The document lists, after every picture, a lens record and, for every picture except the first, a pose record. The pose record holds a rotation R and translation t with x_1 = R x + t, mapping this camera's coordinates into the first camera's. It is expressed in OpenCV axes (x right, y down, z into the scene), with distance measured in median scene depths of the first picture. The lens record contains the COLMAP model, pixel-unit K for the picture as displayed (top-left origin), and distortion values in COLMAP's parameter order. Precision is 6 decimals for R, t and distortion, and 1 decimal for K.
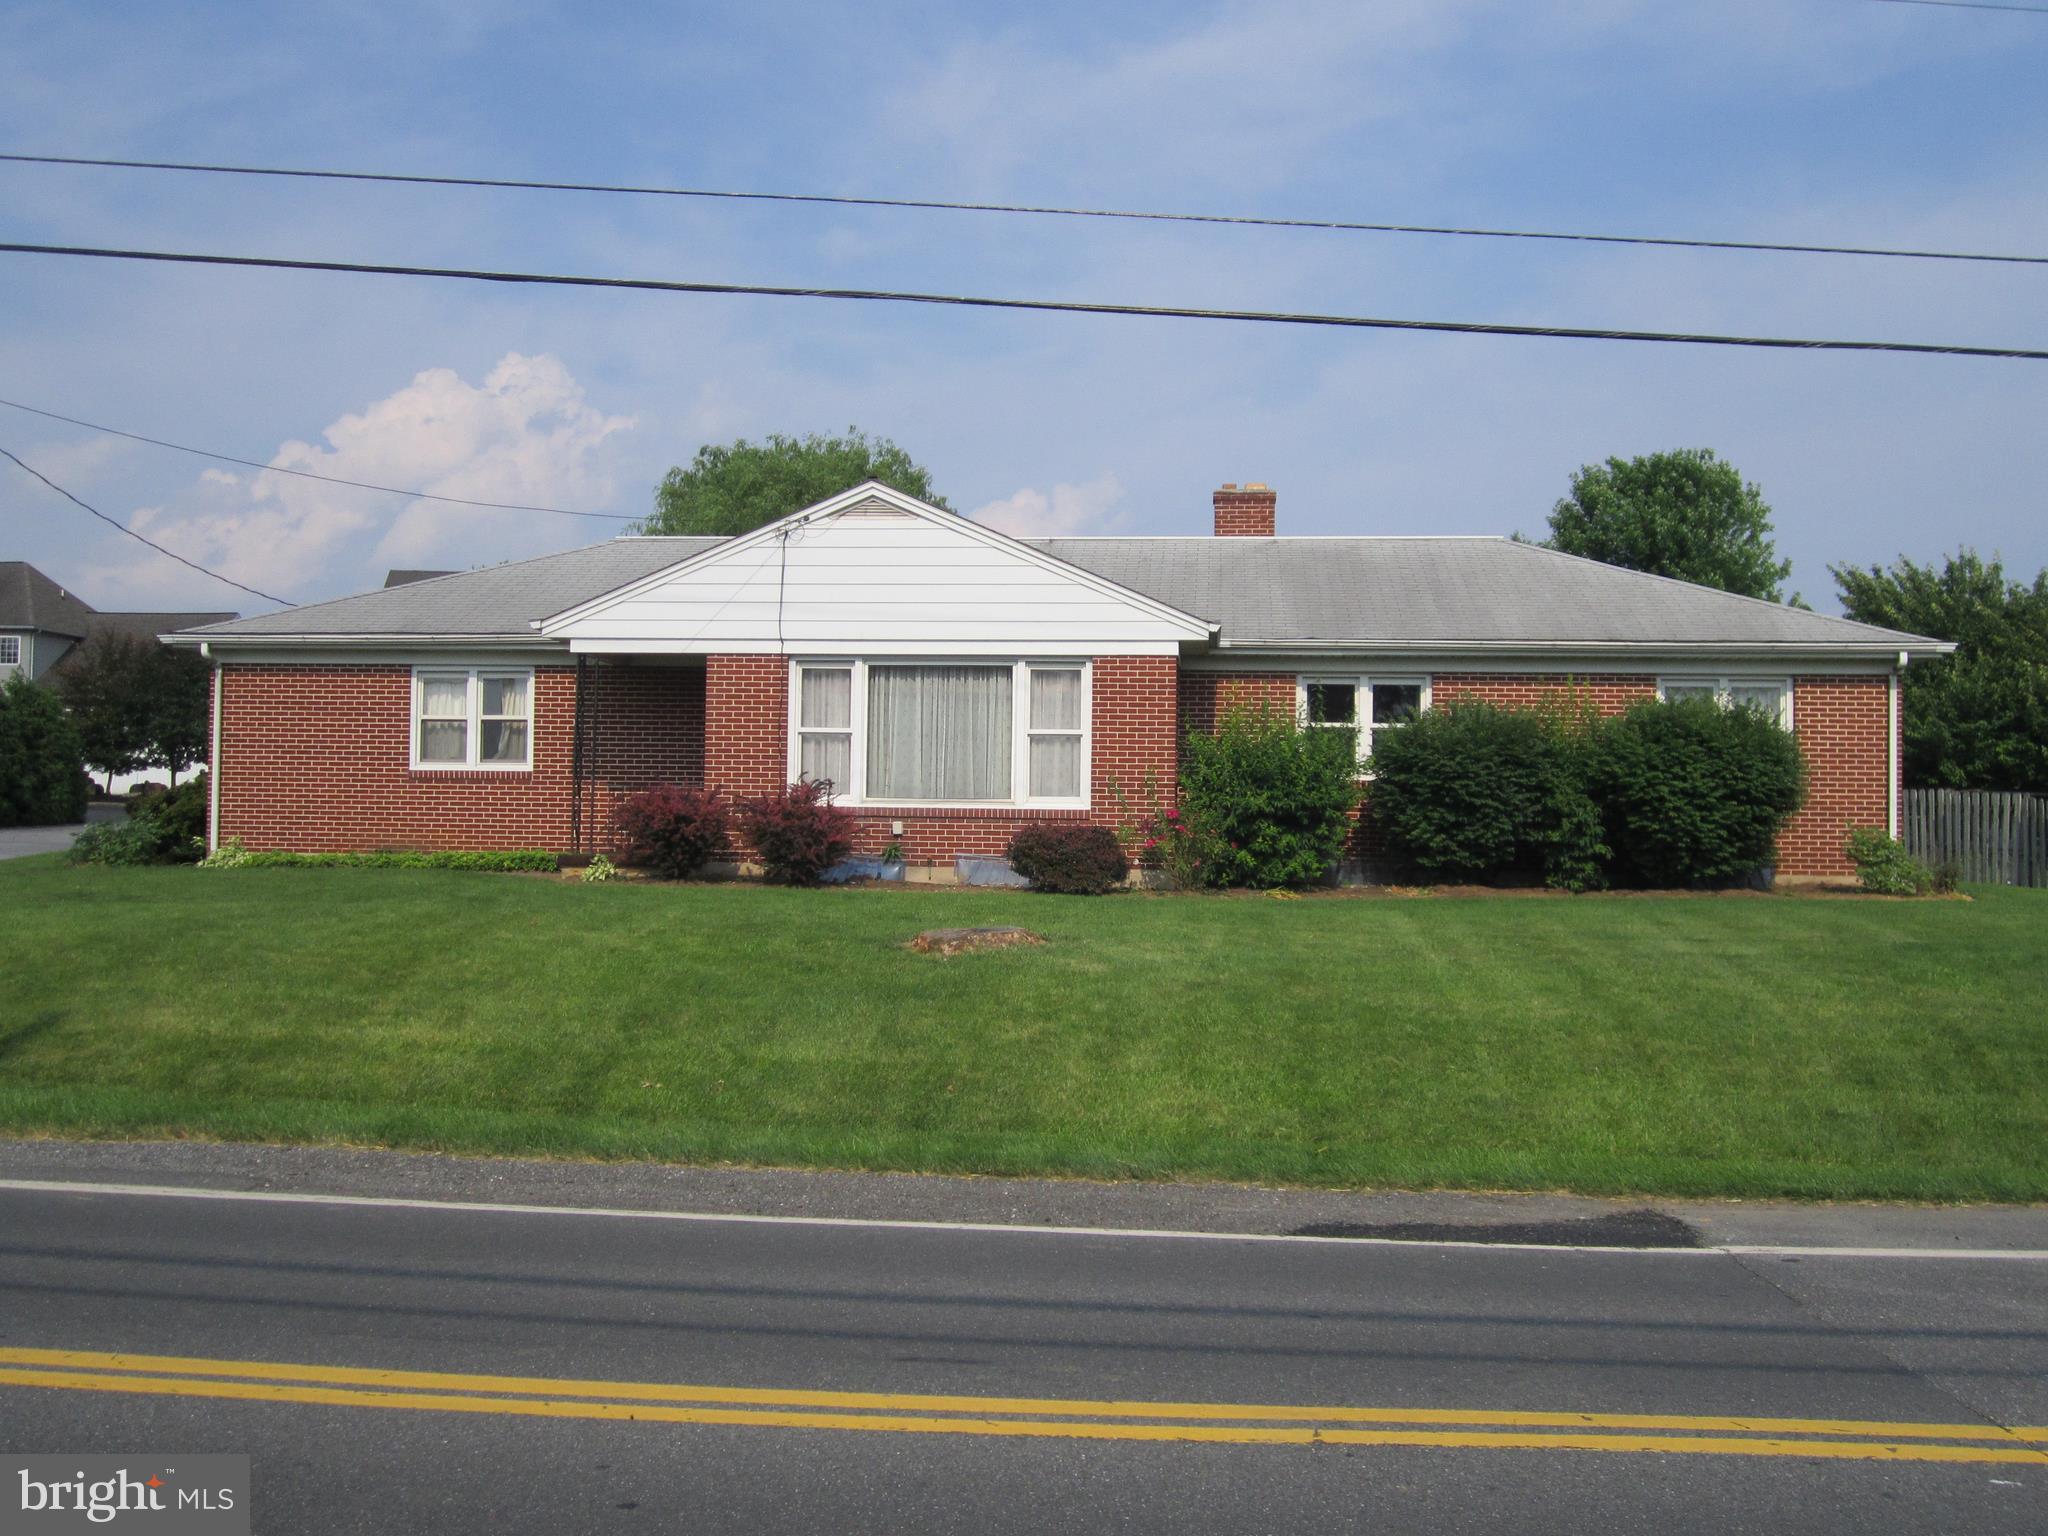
lens RADIAL K [[2088.1, 0, 1024.0], [0, 2088.1, 768.0], [0, 0, 1]] dist [-0.072558, 0.014248]
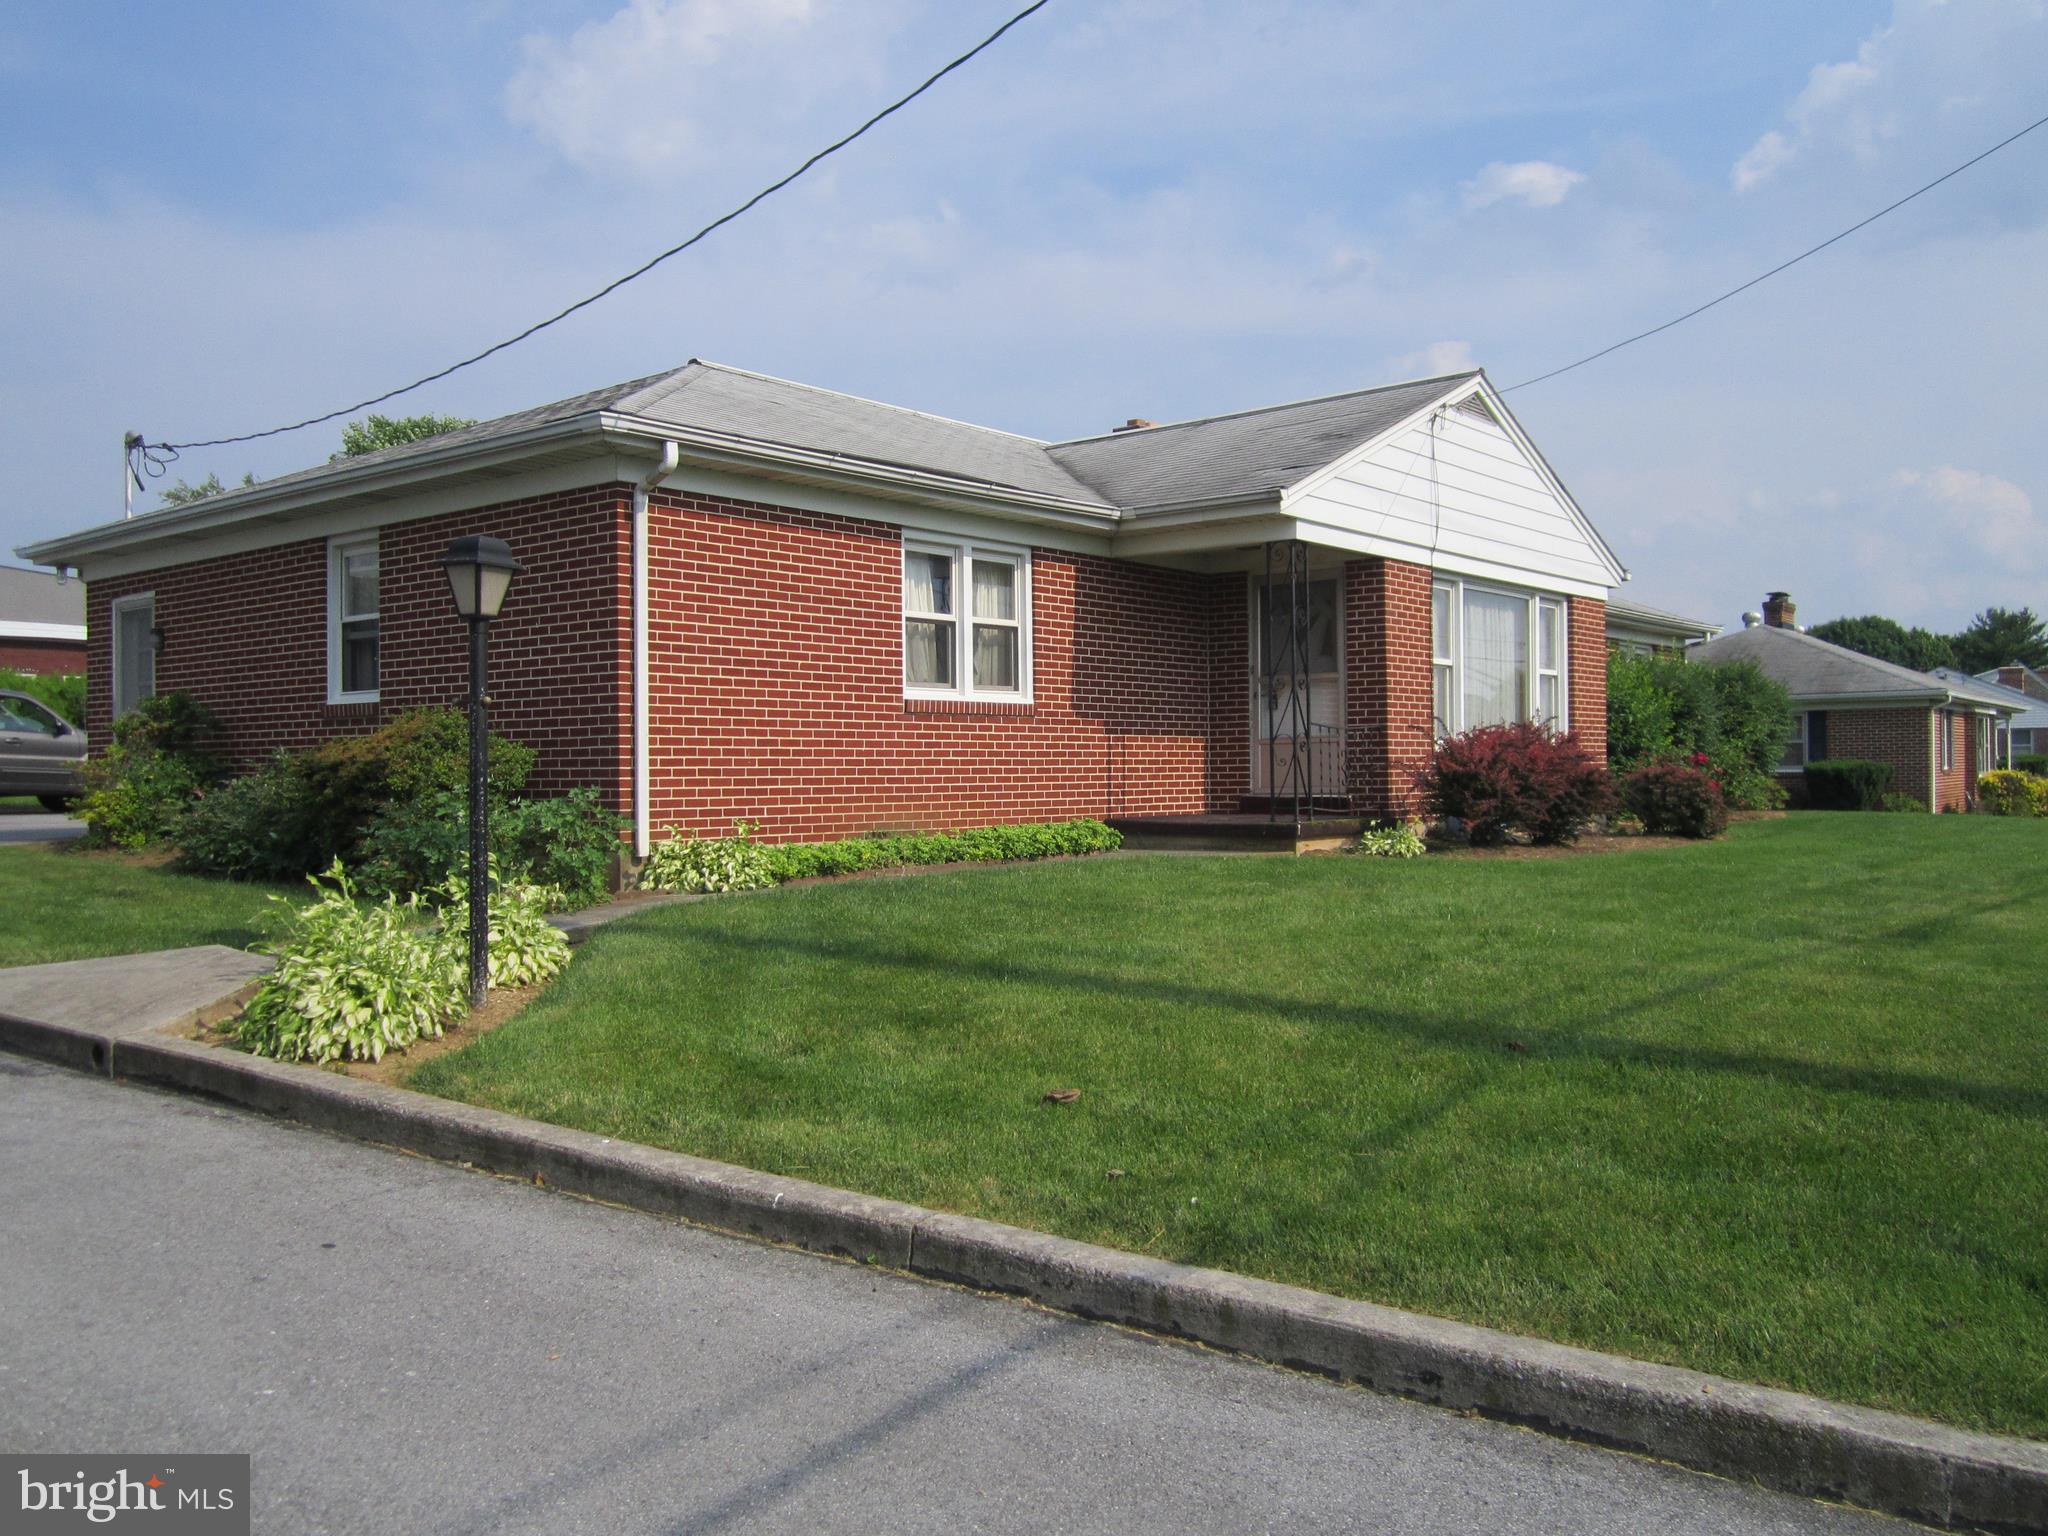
lens RADIAL K [[1719.2, 0, 1024.0], [0, 1719.2, 768.0], [0, 0, 1]] dist [-0.040255, -0.012565]
pose [[0.571516, -0.012101, 0.820502, -0.825967], [-0.009822, 0.999719, 0.021586, 0.012149], [-0.820532, -0.020395, 0.571236, 0.810944]]
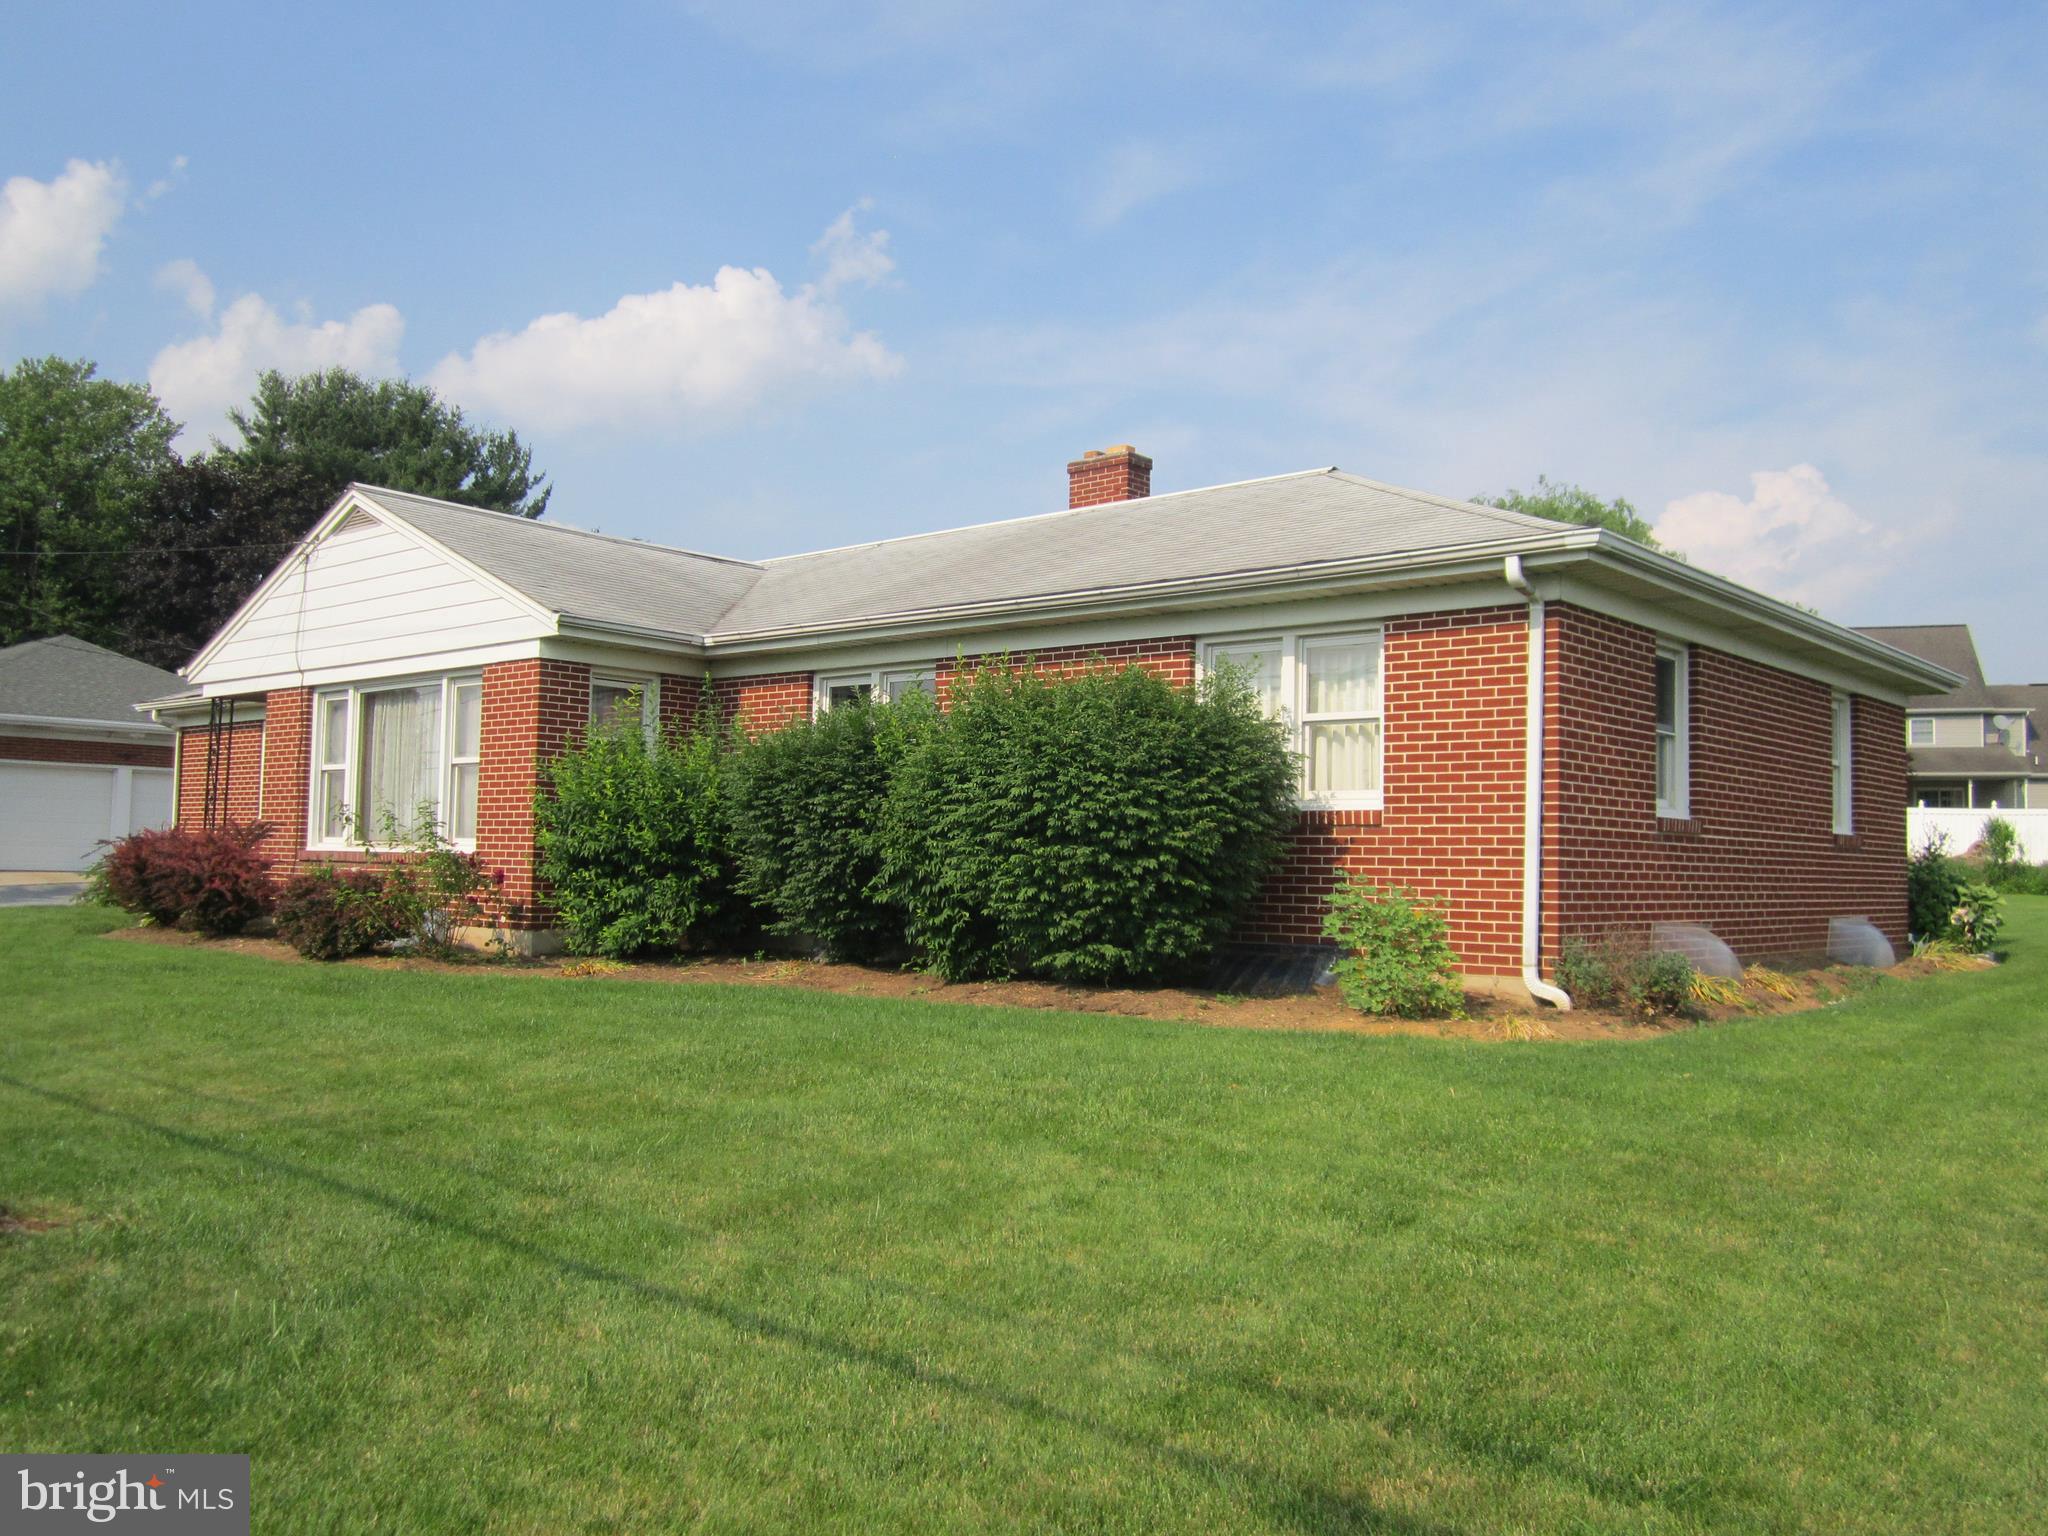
lens RADIAL K [[1719.2, 0, 1024.0], [0, 1719.2, 768.0], [0, 0, 1]] dist [-0.040255, -0.012565]
pose [[0.799401, -0.029913, -0.600052, 0.646412], [0.007246, 0.999167, -0.040157, 0.015908], [0.600754, 0.027754, 0.798952, 0.636991]]
